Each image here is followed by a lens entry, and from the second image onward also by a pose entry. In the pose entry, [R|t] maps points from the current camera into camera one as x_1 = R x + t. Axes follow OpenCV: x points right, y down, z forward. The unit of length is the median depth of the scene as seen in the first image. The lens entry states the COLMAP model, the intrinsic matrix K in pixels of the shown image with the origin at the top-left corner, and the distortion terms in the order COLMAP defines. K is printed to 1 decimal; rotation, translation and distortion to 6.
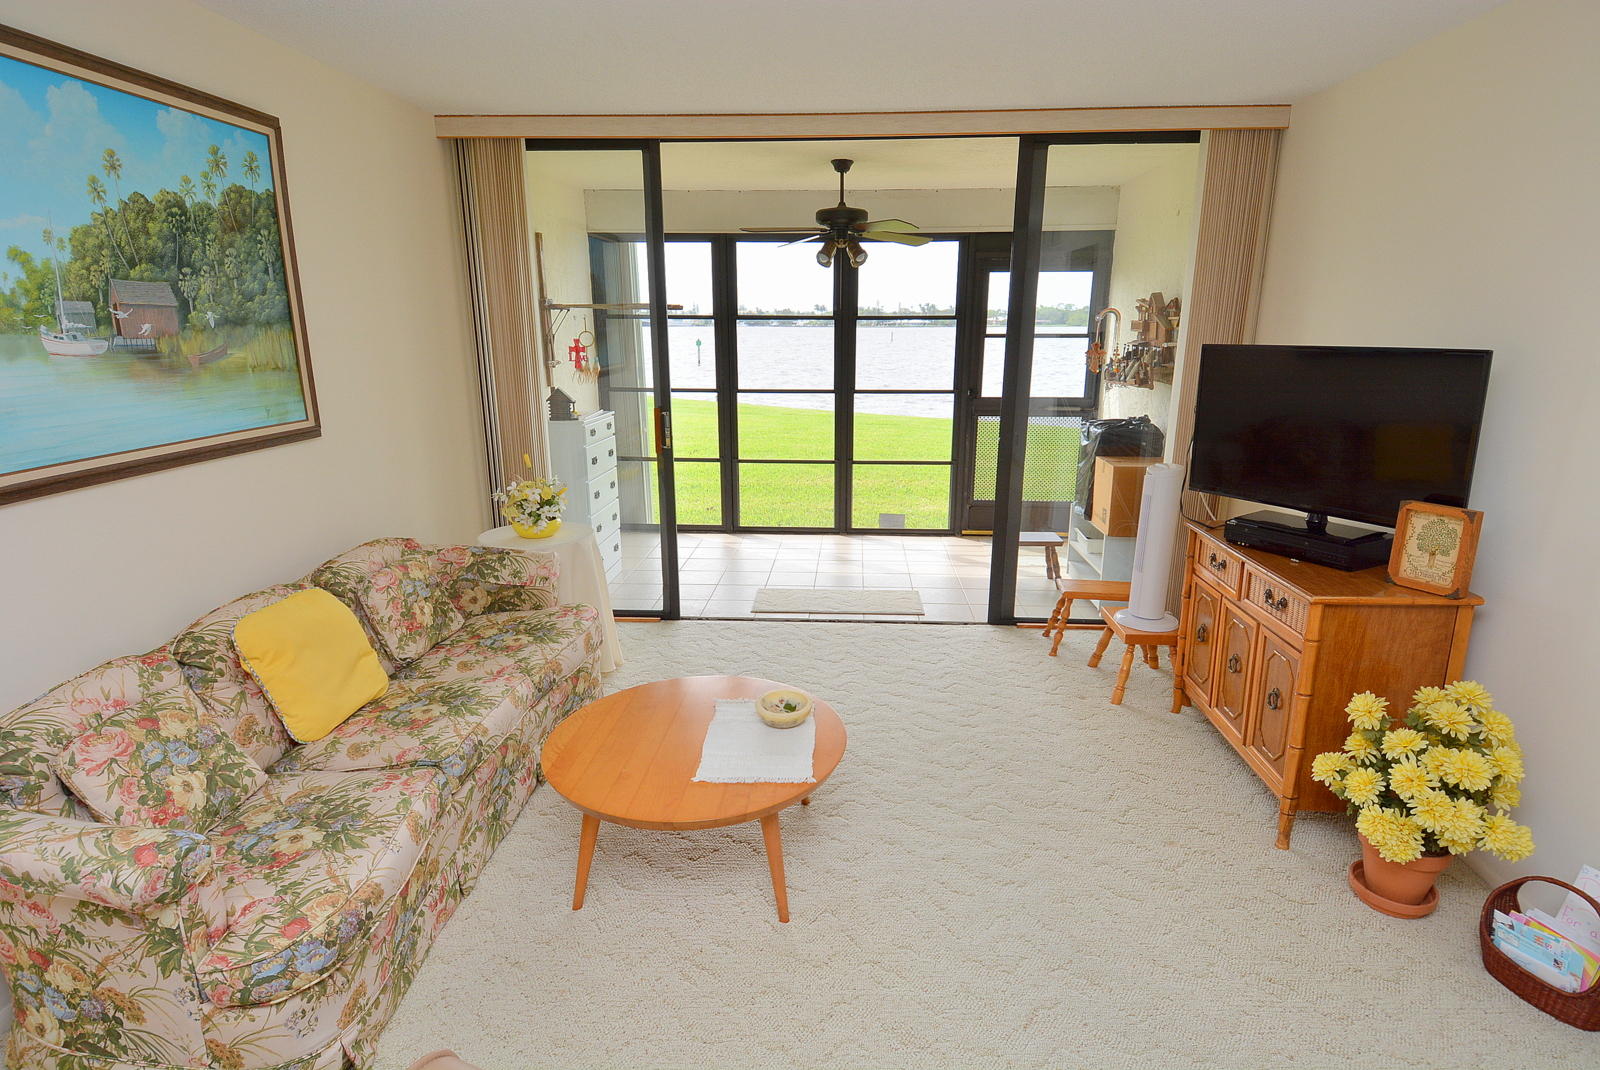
lens RADIAL K [[860.1, 0, 800.0], [0, 860.1, 535.0], [0, 0, 1]] dist [-0.003881, -0.001894]
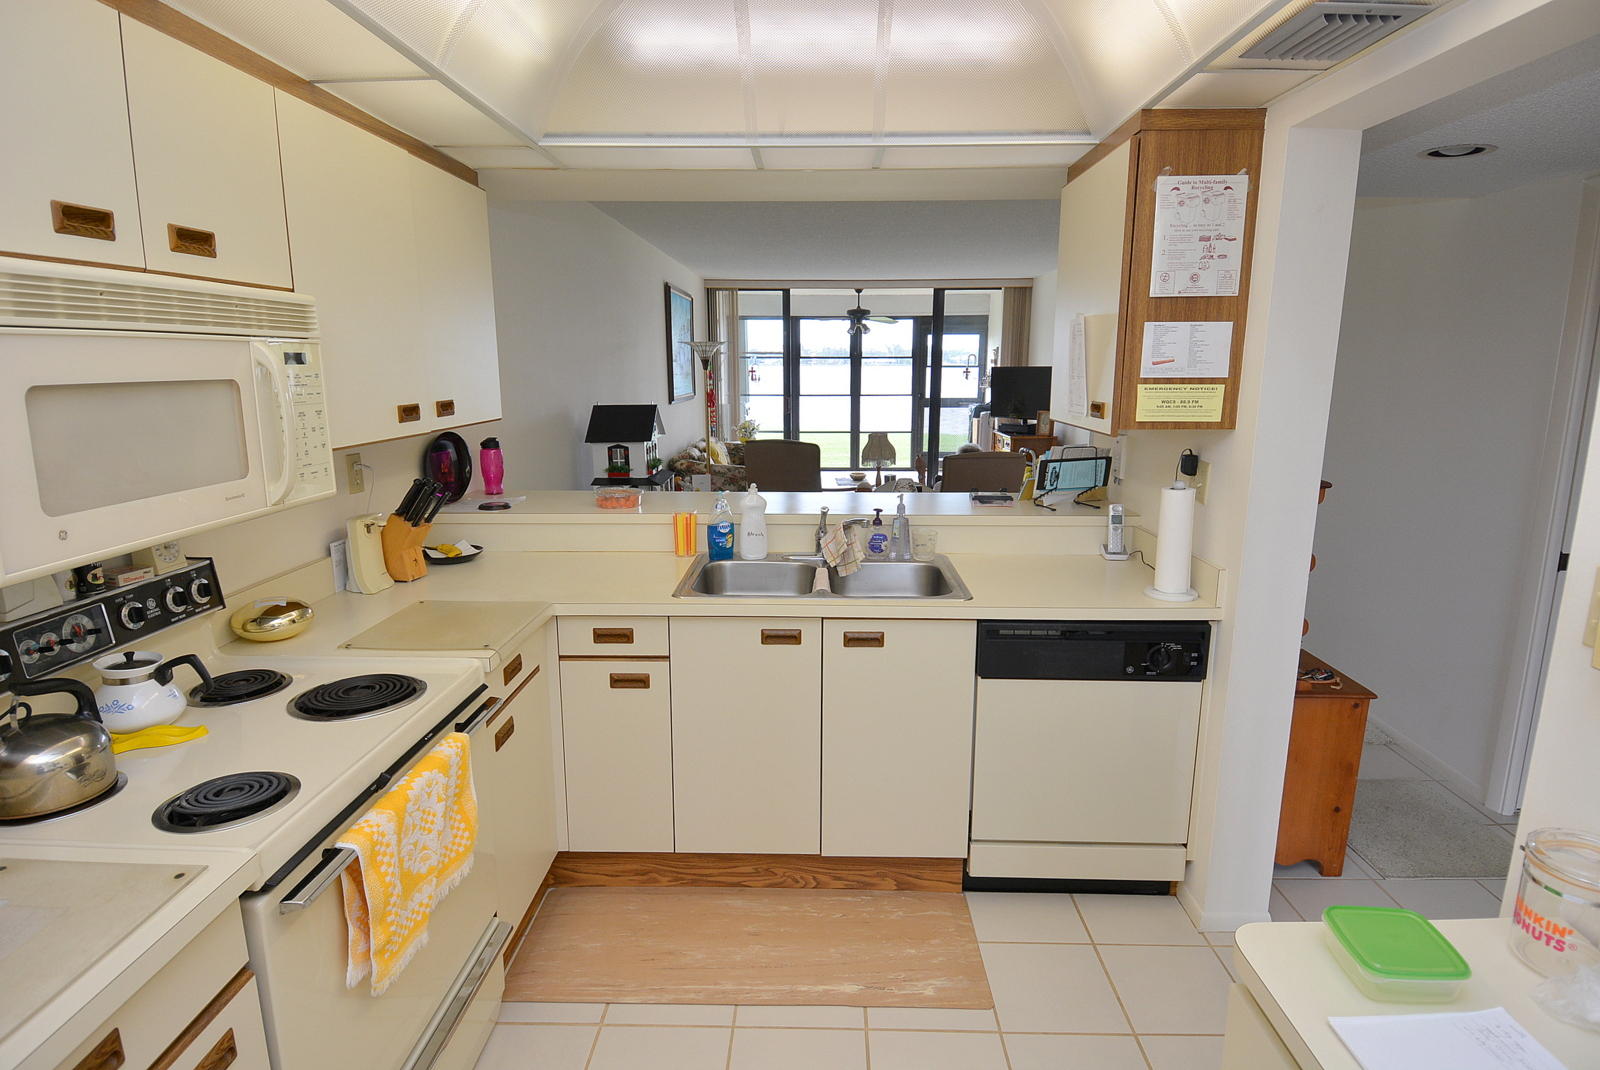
lens RADIAL K [[860.1, 0, 800.0], [0, 860.1, 535.0], [0, 0, 1]] dist [-0.003881, -0.001894]
pose [[0.999339, -0.010516, 0.034810, -0.219230], [0.012024, 0.998985, -0.043402, 0.350129], [-0.034318, 0.043792, 0.998451, -1.390328]]
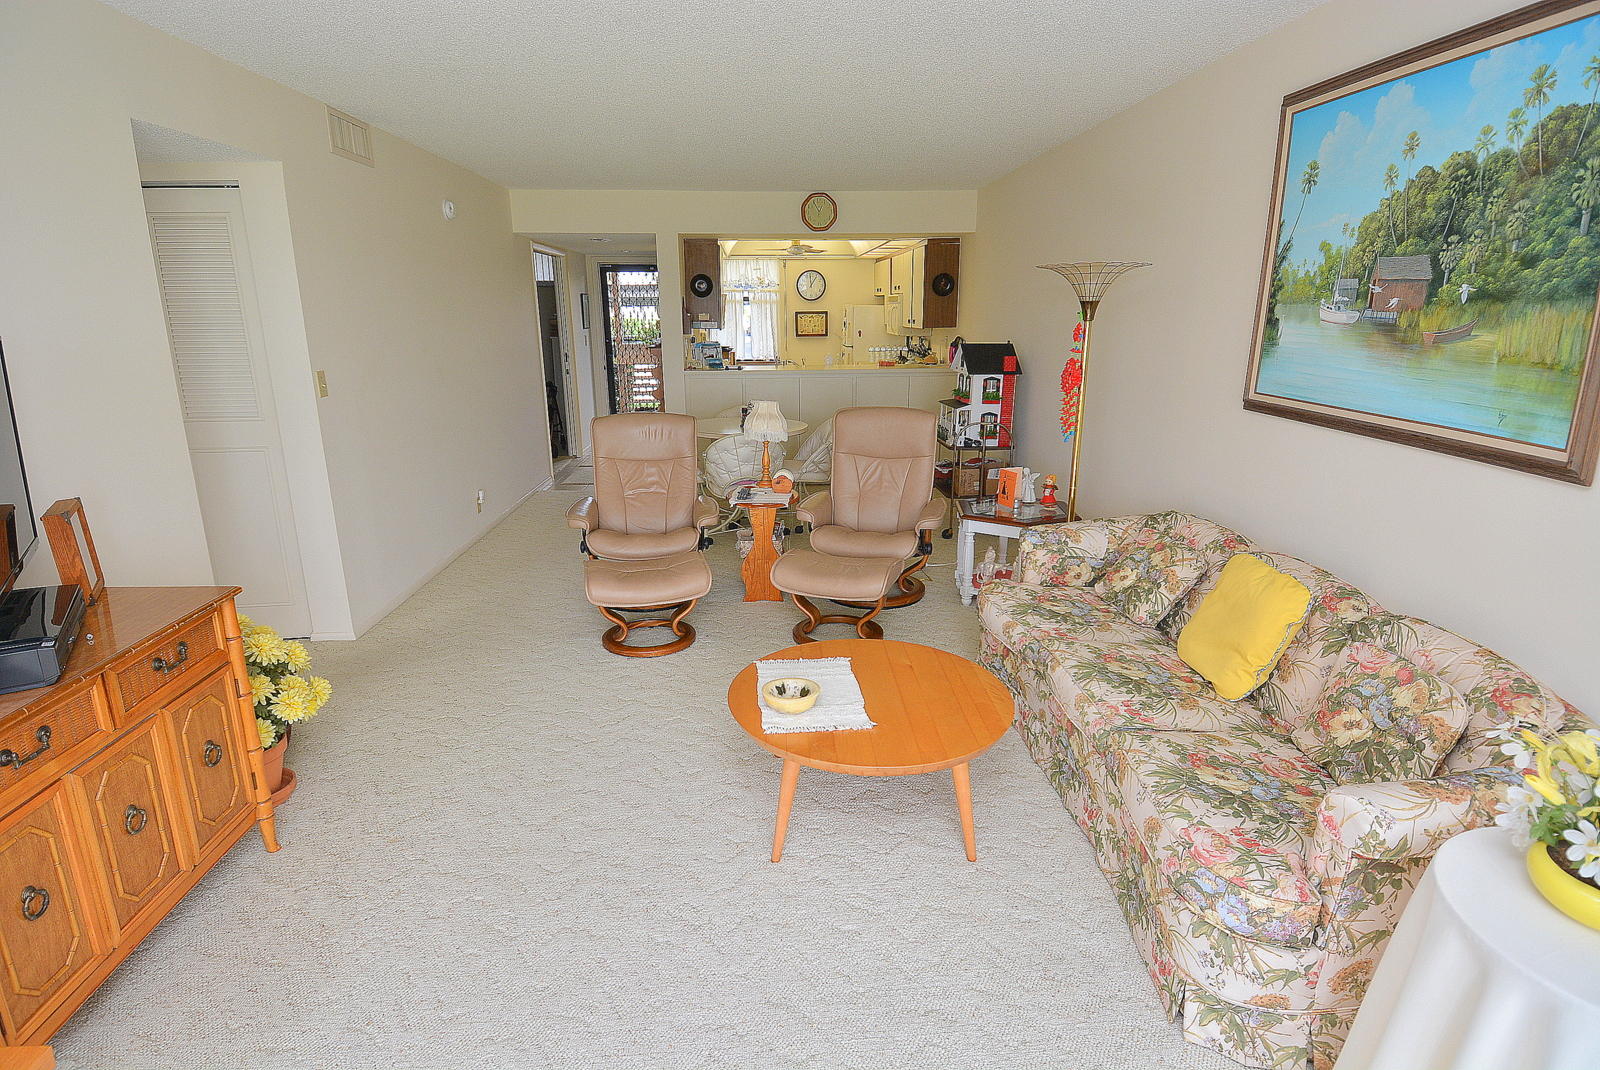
lens RADIAL K [[860.1, 0, 800.0], [0, 860.1, 535.0], [0, 0, 1]] dist [-0.003881, -0.001894]
pose [[-0.988020, 0.039836, -0.149095, 0.109359], [-0.038739, 0.871158, 0.489473, -0.450724], [0.149384, 0.489384, -0.859178, 1.820318]]
